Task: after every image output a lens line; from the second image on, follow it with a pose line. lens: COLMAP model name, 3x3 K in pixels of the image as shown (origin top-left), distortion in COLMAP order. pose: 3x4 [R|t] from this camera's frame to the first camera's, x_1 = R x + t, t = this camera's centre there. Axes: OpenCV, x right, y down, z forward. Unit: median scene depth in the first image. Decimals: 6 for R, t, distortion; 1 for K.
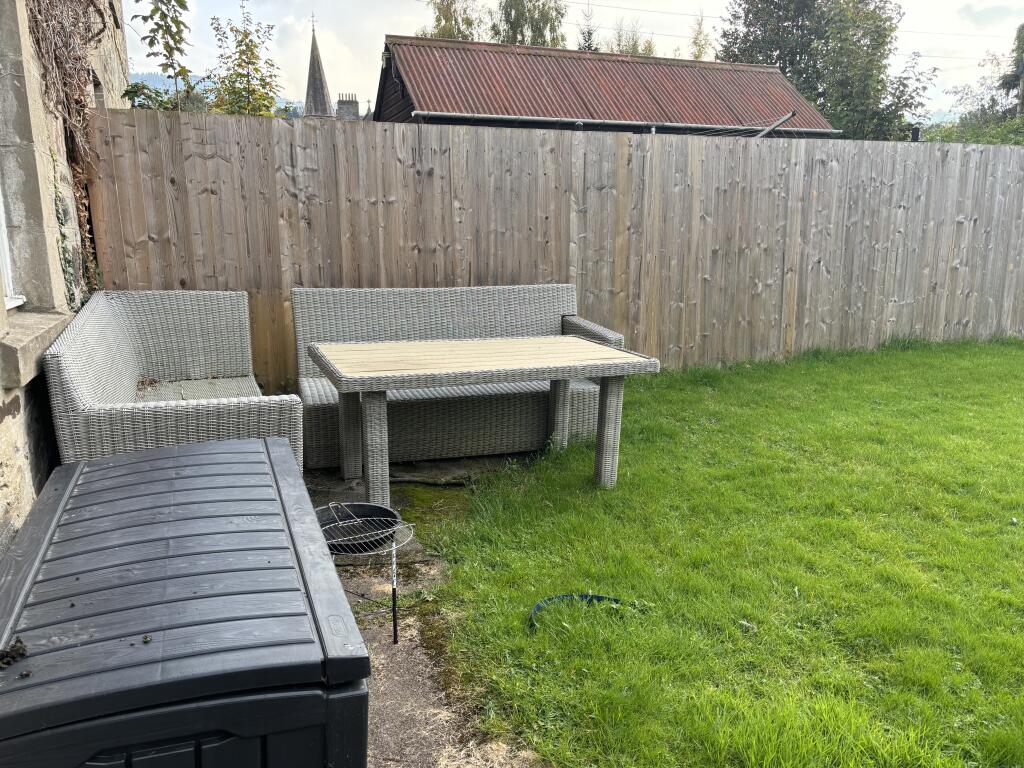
lens RADIAL K [[838.1, 0, 509.3], [0, 838.1, 434.8], [0, 0, 1]] dist [-0.001554, -0.010115]
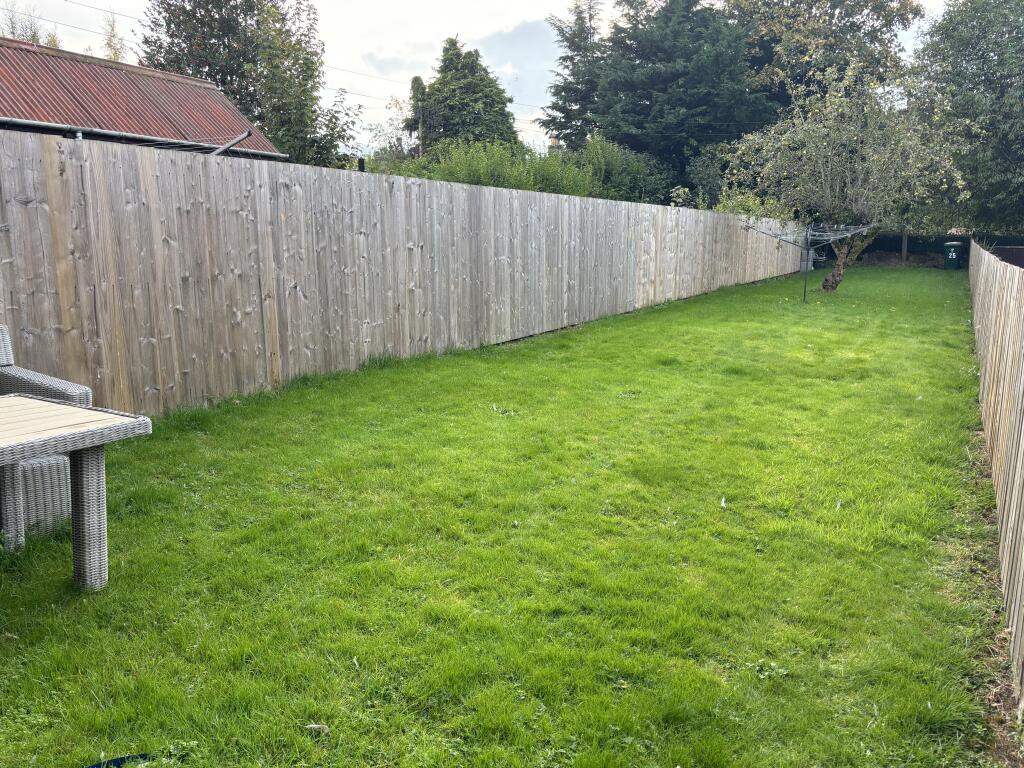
lens RADIAL K [[786.9, 0, 509.8], [0, 786.9, 389.3], [0, 0, 1]] dist [0.058956, -0.057538]
pose [[0.783359, -0.098478, 0.613719, -0.013426], [0.133321, 0.991010, -0.011154, -0.048156], [-0.607103, 0.090559, 0.789446, 0.139224]]
